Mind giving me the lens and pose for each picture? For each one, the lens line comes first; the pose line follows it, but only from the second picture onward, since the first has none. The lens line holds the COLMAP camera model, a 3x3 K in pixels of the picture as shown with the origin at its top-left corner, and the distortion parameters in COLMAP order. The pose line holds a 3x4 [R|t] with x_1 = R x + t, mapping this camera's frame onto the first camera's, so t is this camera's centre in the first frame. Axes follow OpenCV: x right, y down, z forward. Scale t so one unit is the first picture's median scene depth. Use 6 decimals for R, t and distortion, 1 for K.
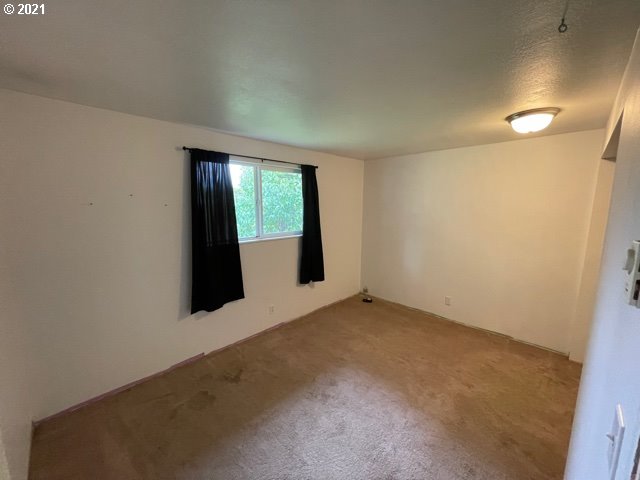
lens RADIAL K [[254.1, 0, 318.2], [0, 254.1, 240.7], [0, 0, 1]] dist [-0.008090, 0.000192]
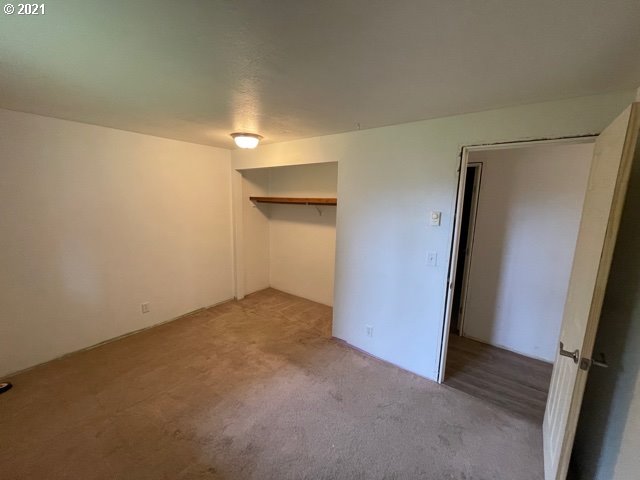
lens RADIAL K [[254.1, 0, 317.9], [0, 254.1, 237.8], [0, 0, 1]] dist [-0.008090, 0.000192]
pose [[-0.101274, -0.168350, 0.980511, -0.596607], [0.137456, 0.973758, 0.181388, -0.128028], [-0.985317, 0.153147, -0.075476, 0.681459]]
